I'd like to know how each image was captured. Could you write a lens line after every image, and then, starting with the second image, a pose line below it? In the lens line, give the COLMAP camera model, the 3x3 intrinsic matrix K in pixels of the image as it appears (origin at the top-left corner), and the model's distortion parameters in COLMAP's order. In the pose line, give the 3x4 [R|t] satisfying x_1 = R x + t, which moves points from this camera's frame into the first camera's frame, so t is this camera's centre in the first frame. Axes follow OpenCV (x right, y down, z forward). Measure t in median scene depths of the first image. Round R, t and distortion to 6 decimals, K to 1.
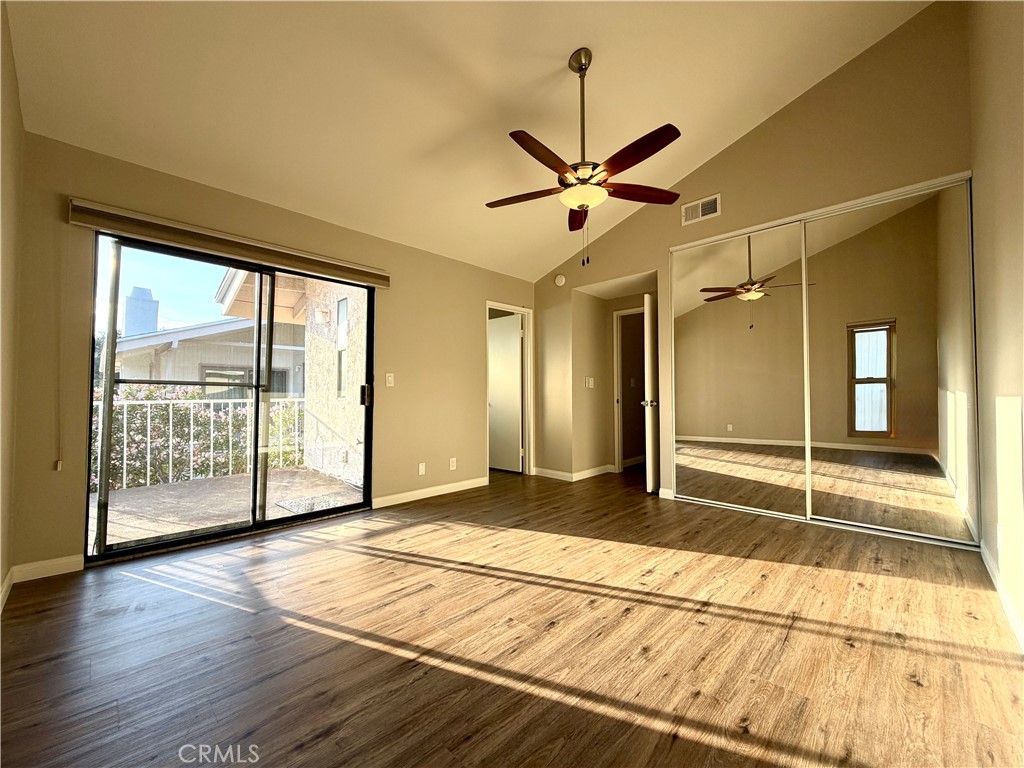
lens RADIAL K [[407.5, 0, 508.2], [0, 407.5, 387.3], [0, 0, 1]] dist [-0.003585, 0.000899]
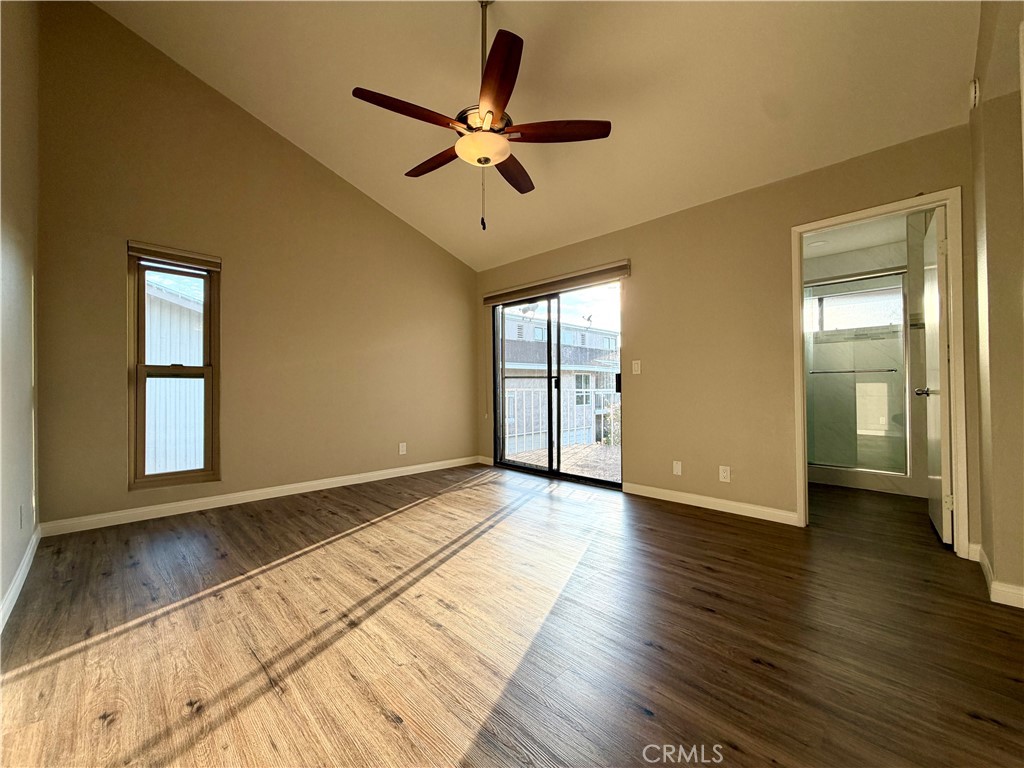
lens RADIAL K [[407.5, 0, 508.0], [0, 407.5, 382.3], [0, 0, 1]] dist [-0.003585, 0.000899]
pose [[-0.002725, -0.011516, -0.999930, 1.442751], [0.021529, 0.999701, -0.011572, 0.048616], [0.999765, -0.021559, -0.002476, 1.439202]]
